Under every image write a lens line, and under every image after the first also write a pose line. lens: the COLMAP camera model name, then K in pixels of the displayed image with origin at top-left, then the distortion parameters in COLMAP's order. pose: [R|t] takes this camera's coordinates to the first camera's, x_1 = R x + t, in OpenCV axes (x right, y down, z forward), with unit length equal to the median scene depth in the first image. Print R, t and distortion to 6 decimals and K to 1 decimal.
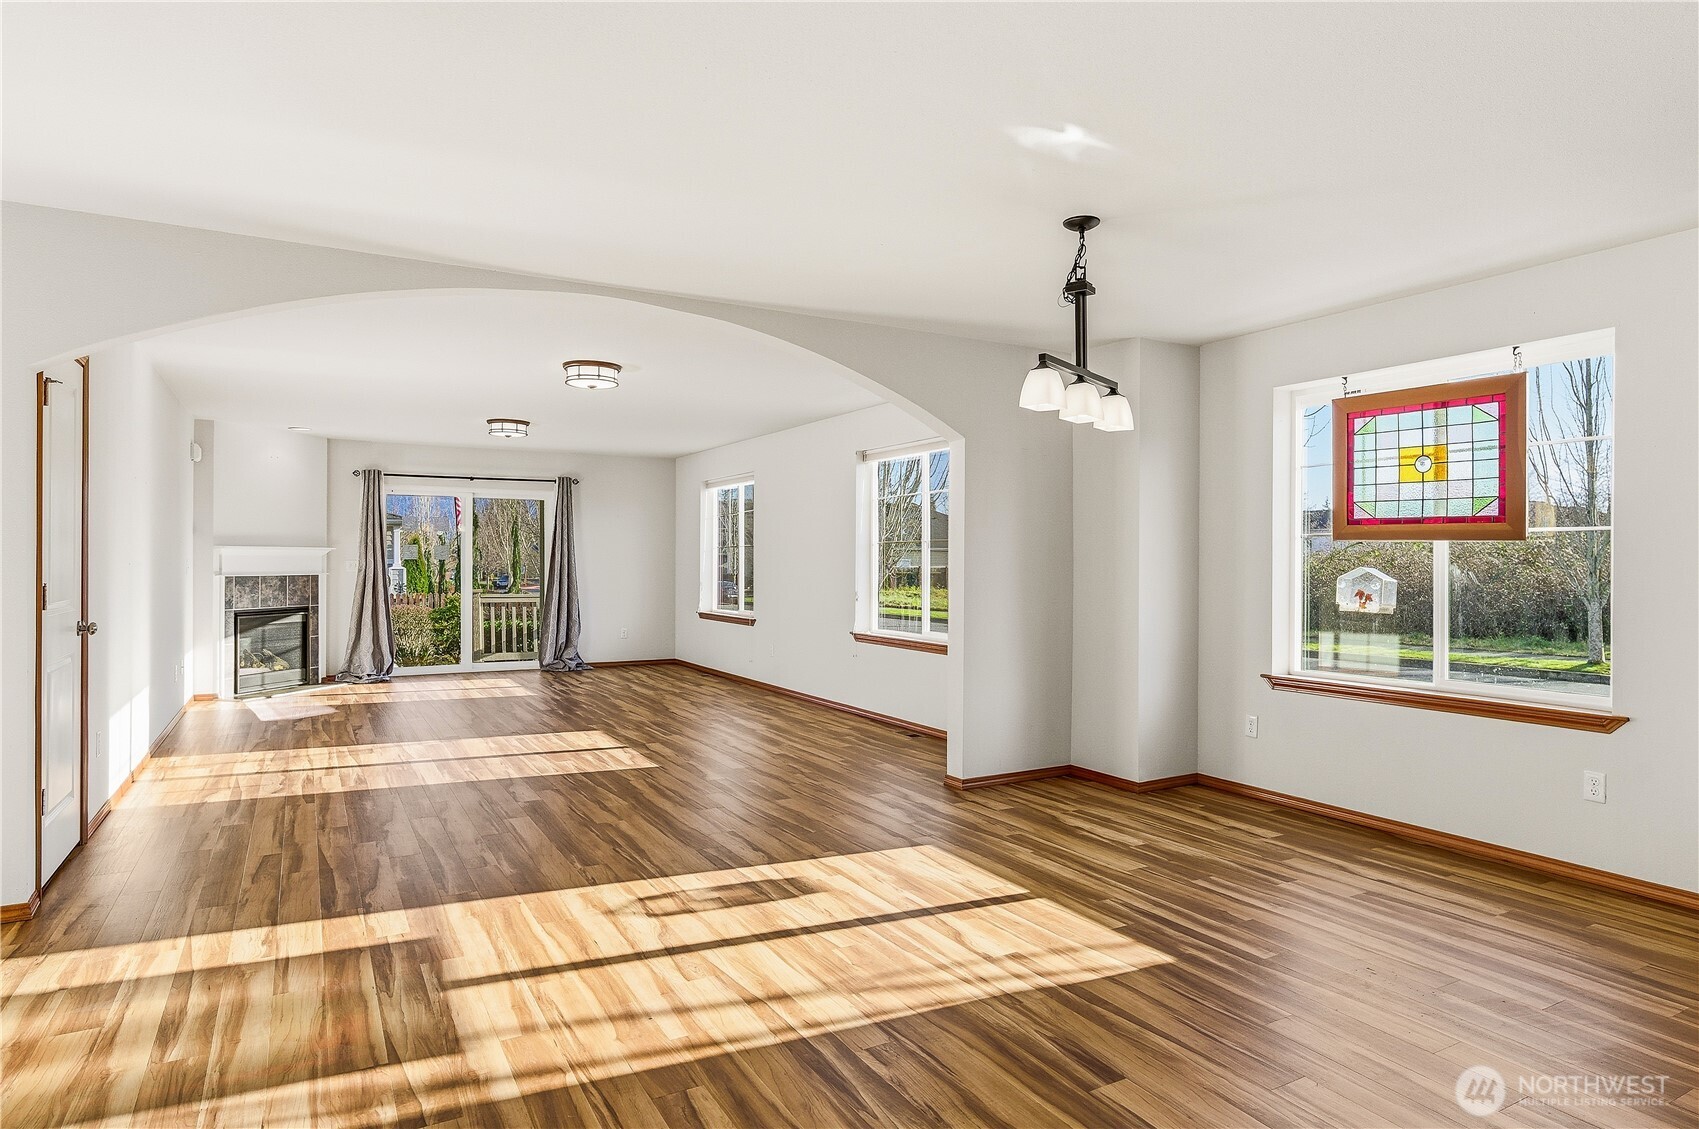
lens RADIAL K [[1091.4, 0, 849.5], [0, 1091.4, 564.5], [0, 0, 1]] dist [-0.001688, 0.001451]
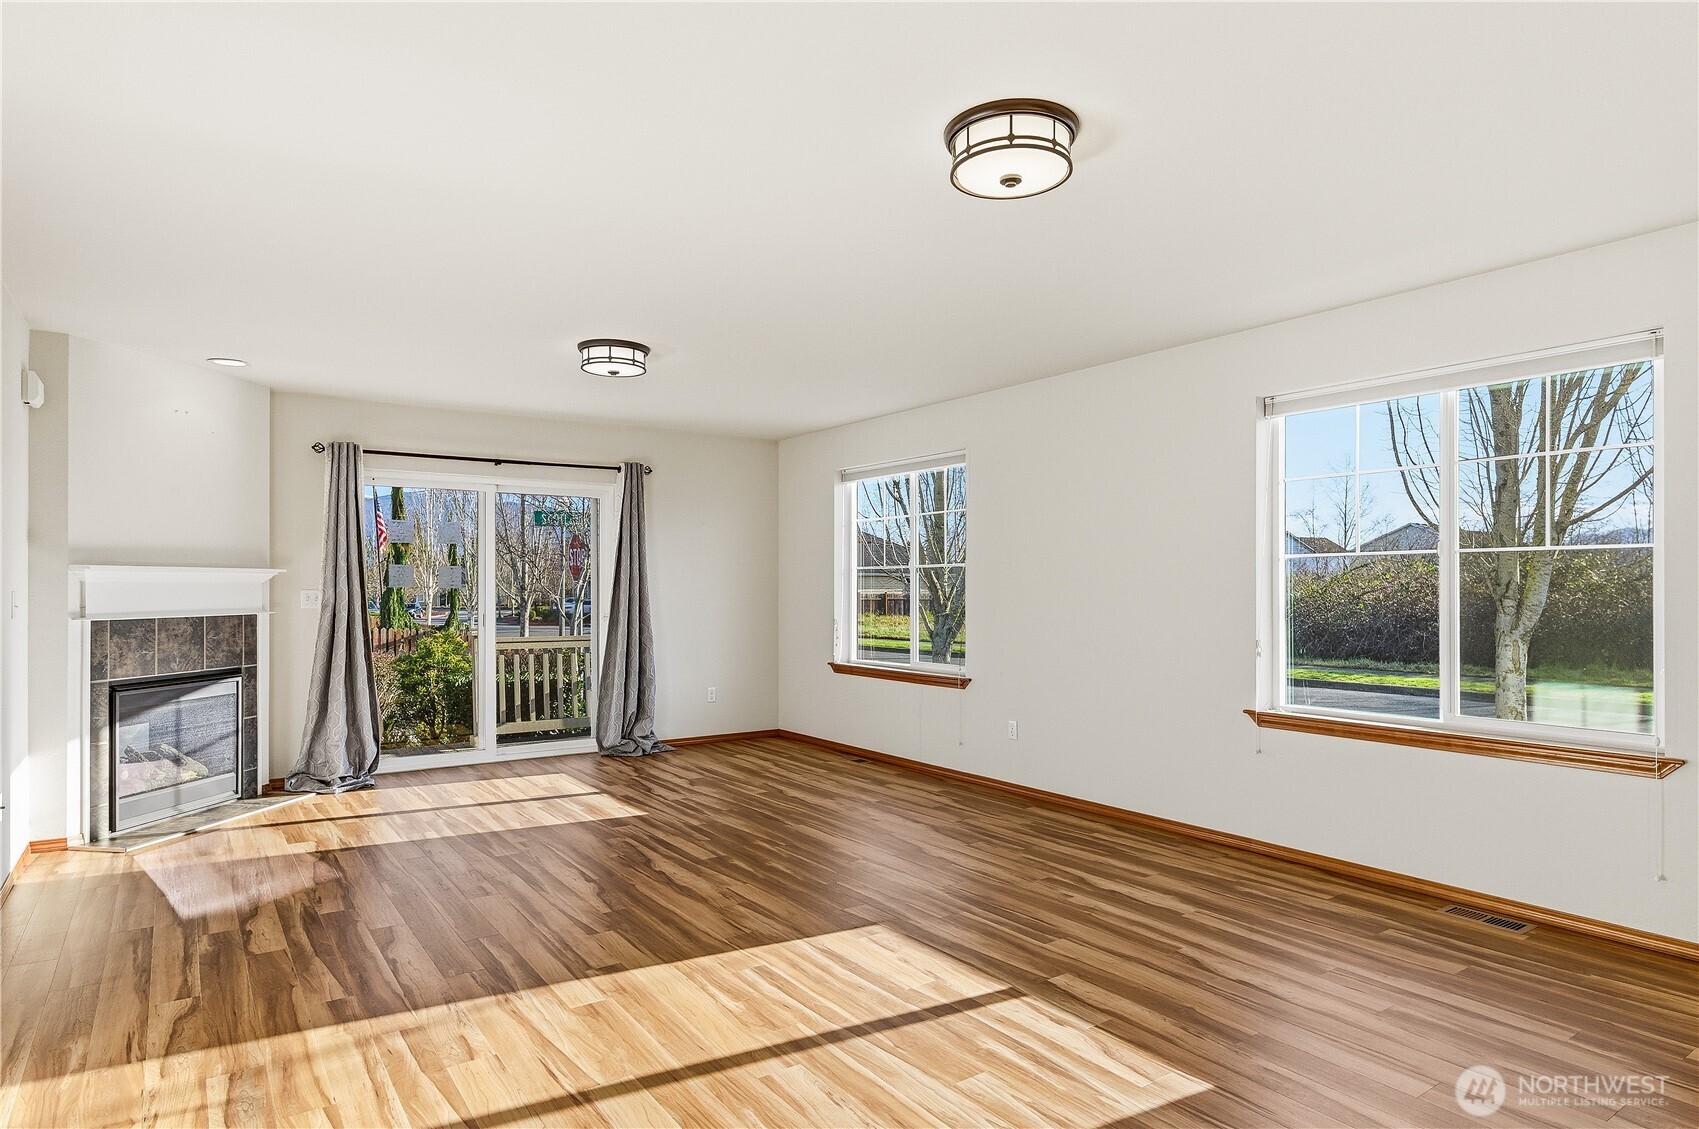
lens RADIAL K [[1065.2, 0, 843.1], [0, 1065.2, 591.6], [0, 0, 1]] dist [0.001883, -0.000470]
pose [[0.995635, -0.005122, 0.093194, -0.206735], [0.005029, 0.999987, 0.001241, -0.002313], [-0.093199, -0.000767, 0.995647, 0.362492]]
